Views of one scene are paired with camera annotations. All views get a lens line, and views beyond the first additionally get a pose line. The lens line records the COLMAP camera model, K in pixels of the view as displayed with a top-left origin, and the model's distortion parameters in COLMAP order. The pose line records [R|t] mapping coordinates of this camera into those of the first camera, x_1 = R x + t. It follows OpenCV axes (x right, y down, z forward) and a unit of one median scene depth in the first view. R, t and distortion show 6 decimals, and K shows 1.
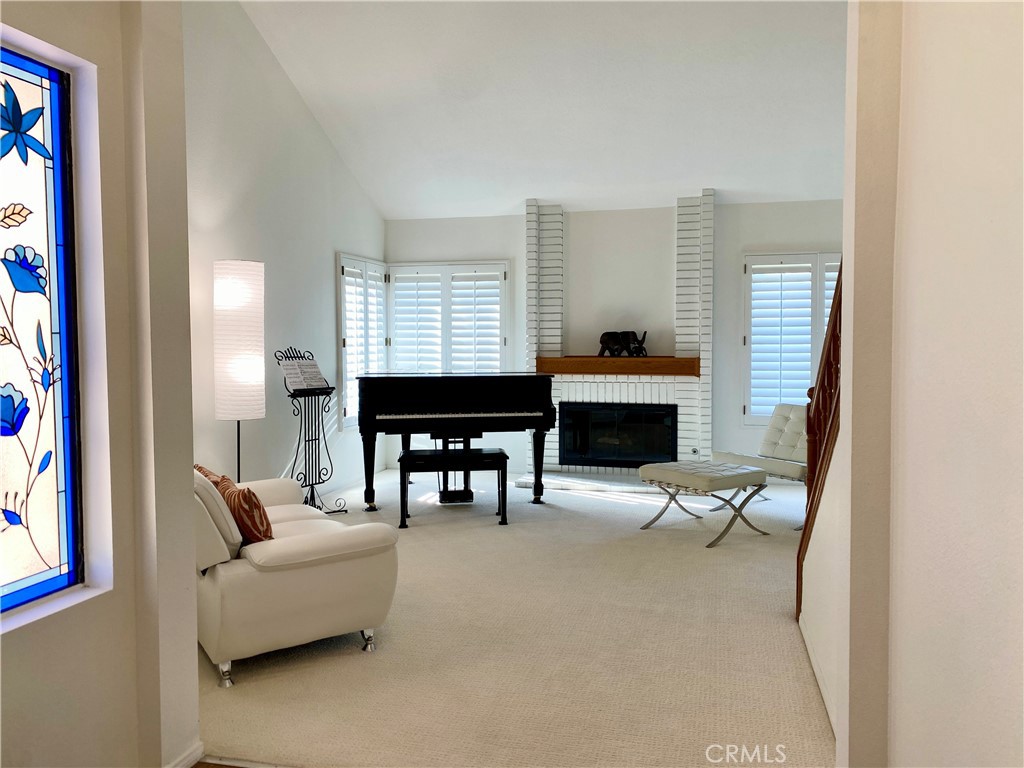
lens RADIAL K [[766.6, 0, 494.3], [0, 766.6, 375.4], [0, 0, 1]] dist [0.031714, -0.043624]
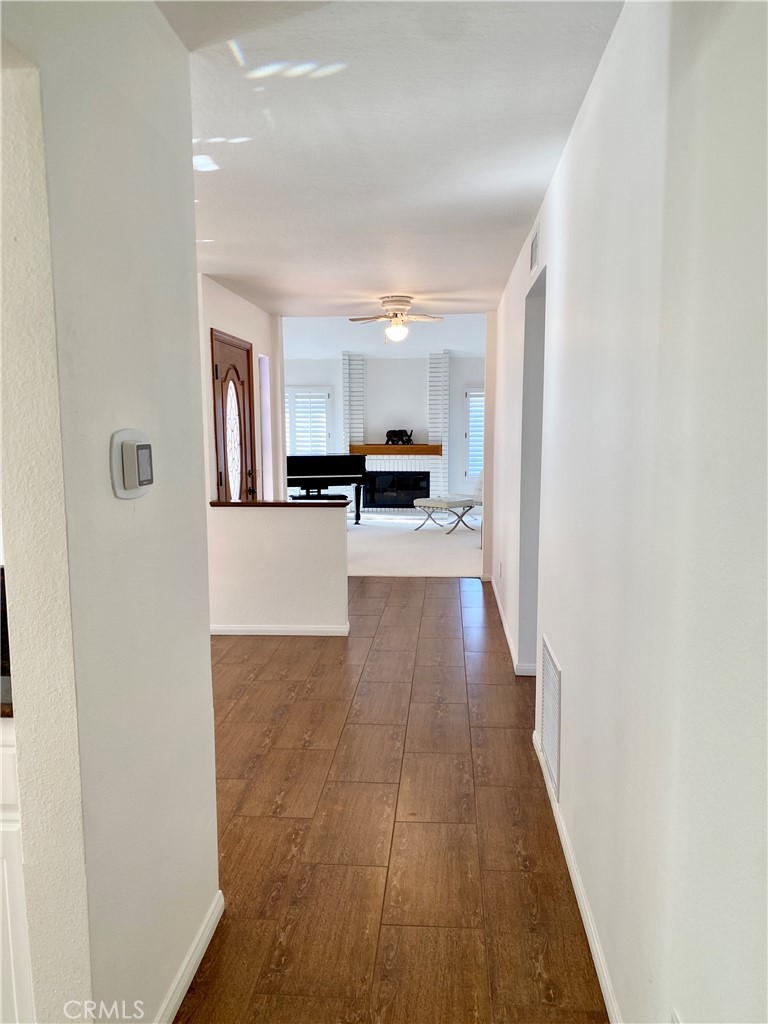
lens RADIAL K [[766.6, 0, 380.1], [0, 766.6, 510.7], [0, 0, 1]] dist [0.031714, -0.043624]
pose [[0.982946, -0.018273, 0.182983, -0.199049], [0.006429, 0.997857, 0.065113, 0.012202], [-0.183781, -0.062826, 0.980957, -0.718833]]
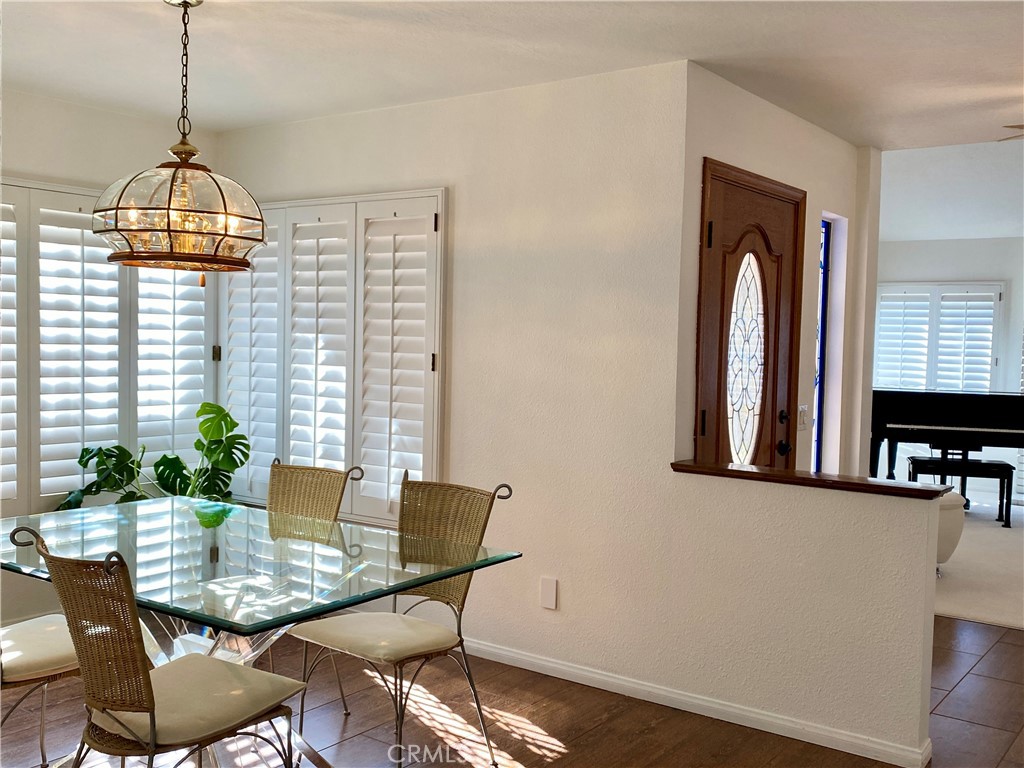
lens RADIAL K [[989.5, 0, 512.0], [0, 989.5, 384.0], [0, 0, 1]] dist [0.000941, -0.003093]
pose [[0.929623, 0.045491, -0.365694, -0.108926], [-0.047052, 0.998882, 0.004648, 0.009537], [0.365497, 0.012886, 0.930723, -0.473844]]
